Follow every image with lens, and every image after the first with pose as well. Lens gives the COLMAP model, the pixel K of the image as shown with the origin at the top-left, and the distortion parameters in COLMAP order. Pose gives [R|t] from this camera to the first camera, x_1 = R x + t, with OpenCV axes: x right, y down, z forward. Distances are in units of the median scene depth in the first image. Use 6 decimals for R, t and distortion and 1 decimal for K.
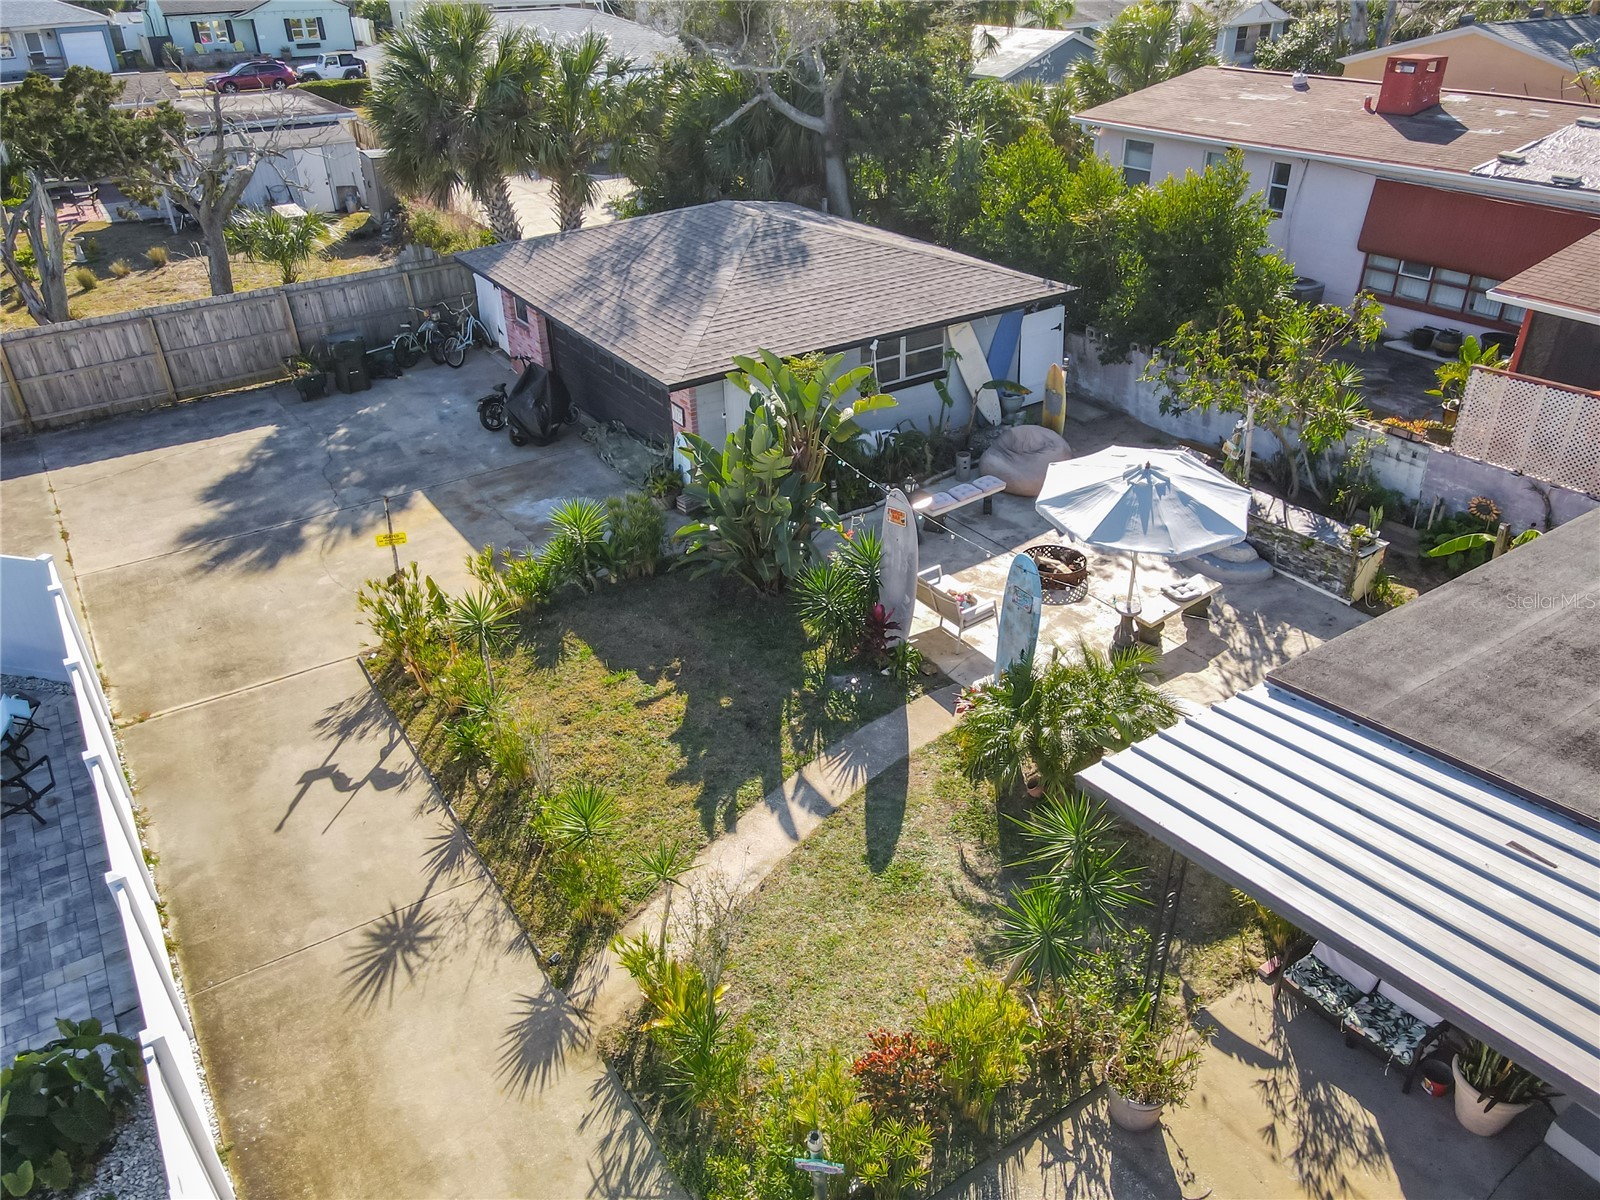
lens RADIAL K [[1165.8, 0, 823.2], [0, 1165.8, 600.5], [0, 0, 1]] dist [0.001002, 0.005476]
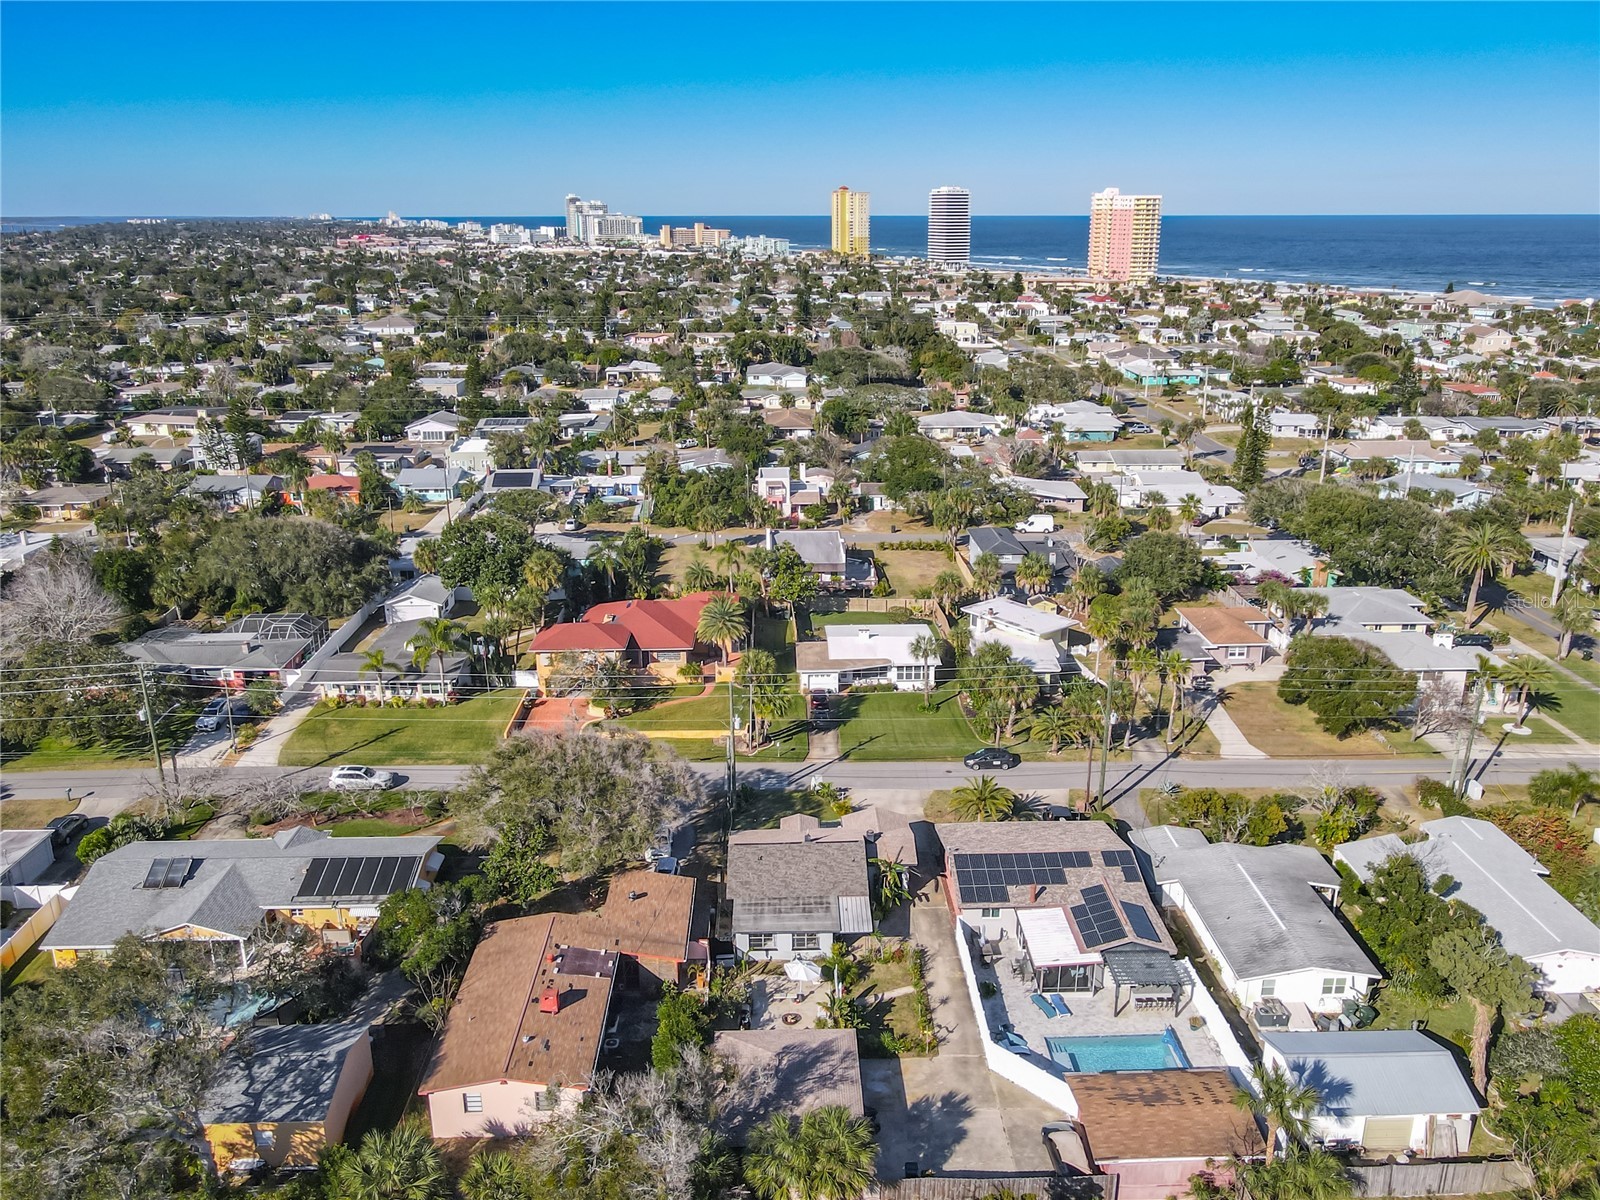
lens RADIAL K [[1255.4, 0, 800.0], [0, 1255.4, 600.0], [0, 0, 1]] dist [-0.004948, 0.012316]
pose [[-0.837910, -0.144570, 0.526314, -2.518867], [0.291423, 0.696830, 0.655363, -5.072549], [-0.461497, 0.702515, -0.541750, 2.934934]]
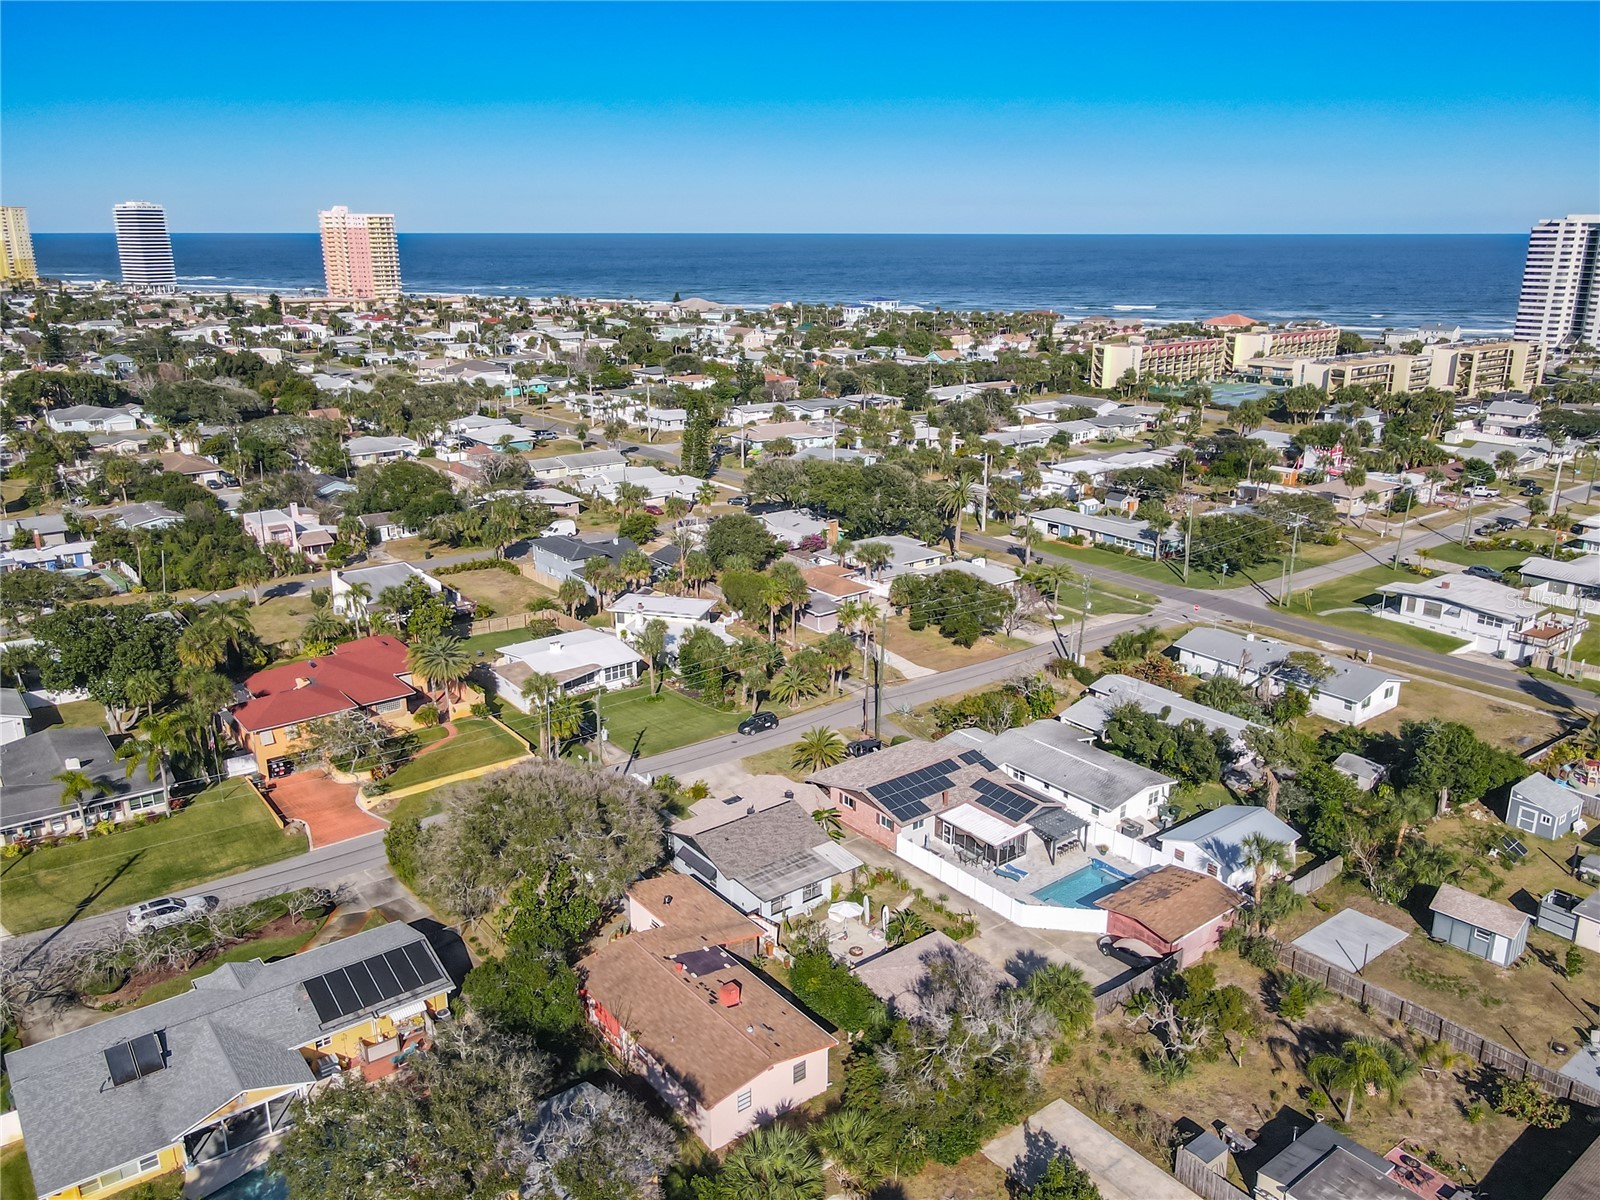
lens RADIAL K [[1255.4, 0, 800.0], [0, 1255.4, 600.0], [0, 0, 1]] dist [-0.004948, 0.012316]
pose [[-0.997366, 0.034999, -0.063525, 0.880701], [-0.022829, 0.679861, 0.732985, -5.932423], [0.068842, 0.732505, -0.677272, 4.209985]]
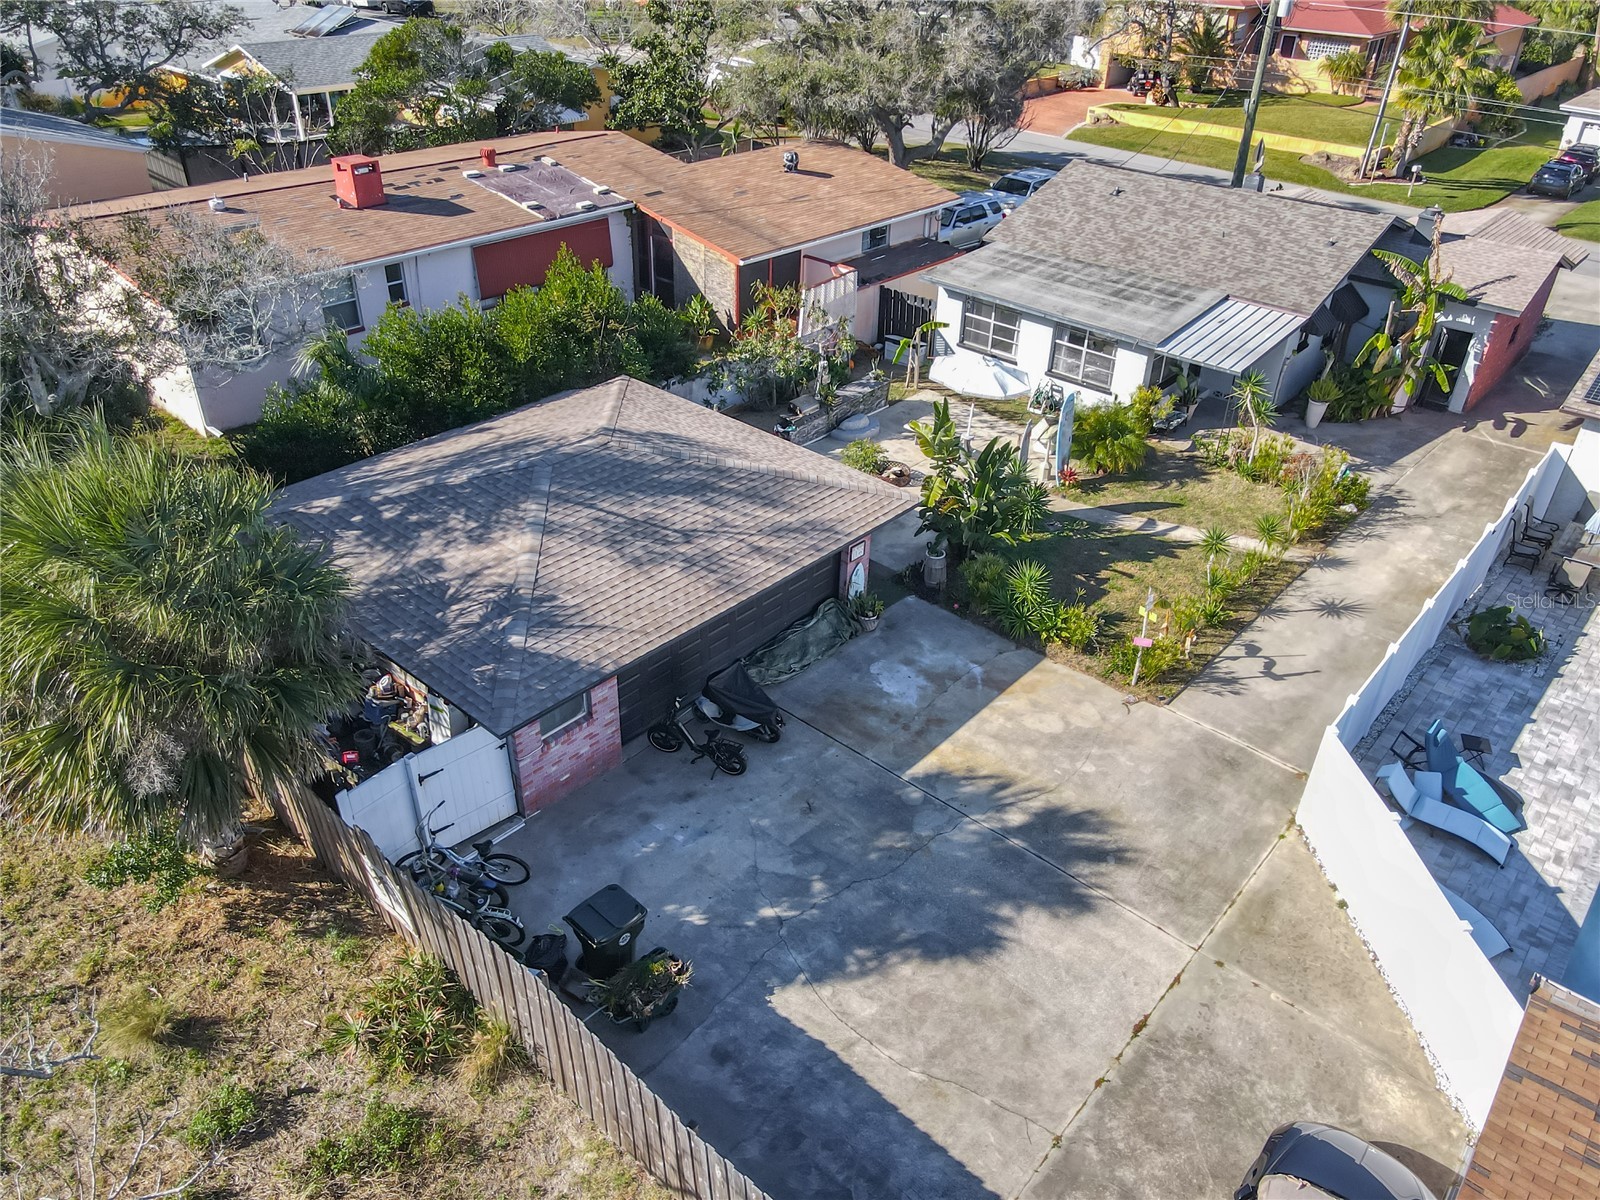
lens RADIAL K [[1156.1, 0, 807.2], [0, 1156.1, 605.4], [0, 0, 1]] dist [-0.002816, 0.007849]
pose [[-0.257111, -0.522885, 0.812702, -1.448176], [0.457495, 0.674906, 0.578964, -1.093063], [-0.851230, 0.520665, 0.065692, 1.320090]]
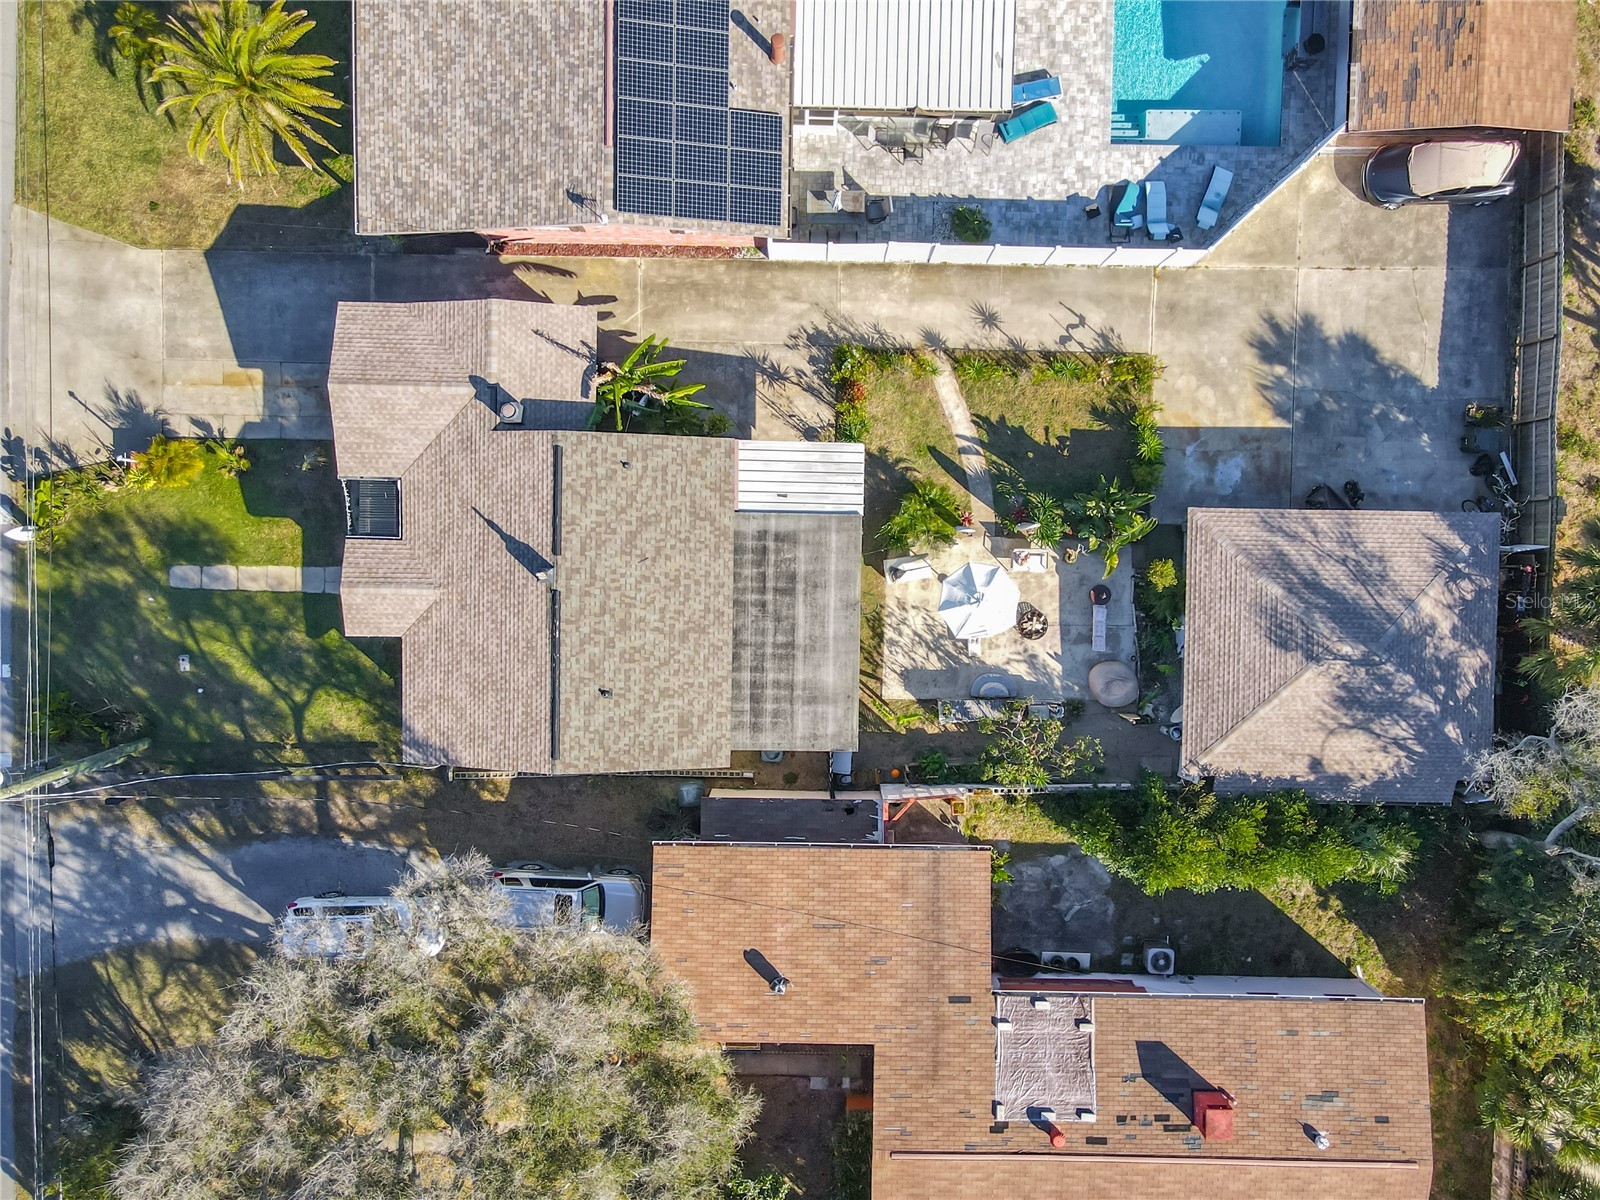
lens RADIAL K [[1156.1, 0, 807.2], [0, 1156.1, 605.4], [0, 0, 1]] dist [-0.002816, 0.007849]
pose [[-0.574264, 0.817145, 0.049948, 0.370458], [-0.402132, -0.334697, 0.852213, -2.131039], [0.713099, 0.469310, 0.520805, -0.613055]]
